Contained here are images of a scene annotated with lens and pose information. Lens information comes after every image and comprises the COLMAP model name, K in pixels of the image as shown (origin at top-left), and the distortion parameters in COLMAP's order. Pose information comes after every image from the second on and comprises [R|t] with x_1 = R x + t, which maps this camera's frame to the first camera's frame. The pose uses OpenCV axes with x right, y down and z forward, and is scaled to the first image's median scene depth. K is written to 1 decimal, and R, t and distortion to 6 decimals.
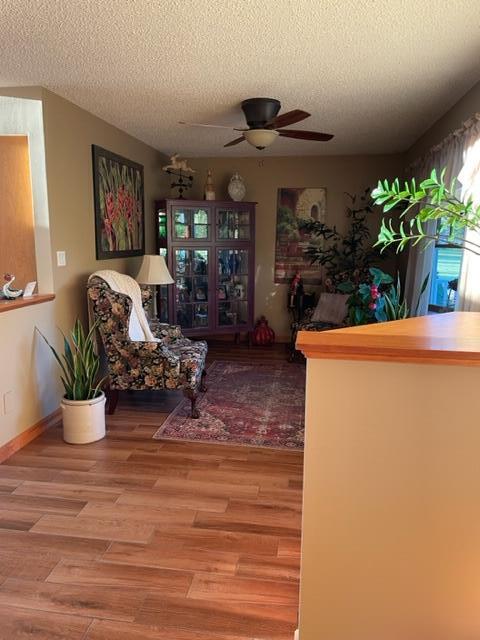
lens RADIAL K [[480.2, 0, 240.0], [0, 480.2, 320.0], [0, 0, 1]] dist [0.134530, -0.164494]
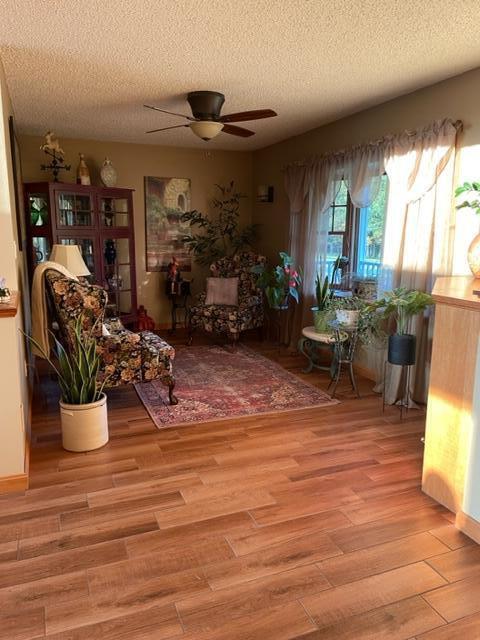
lens RADIAL K [[480.2, 0, 240.0], [0, 480.2, 320.0], [0, 0, 1]] dist [0.134530, -0.164494]
pose [[0.862370, -0.100963, 0.496110, -0.461445], [0.091716, 0.994855, 0.043036, -0.003577], [-0.497903, 0.008388, 0.867192, 0.055564]]
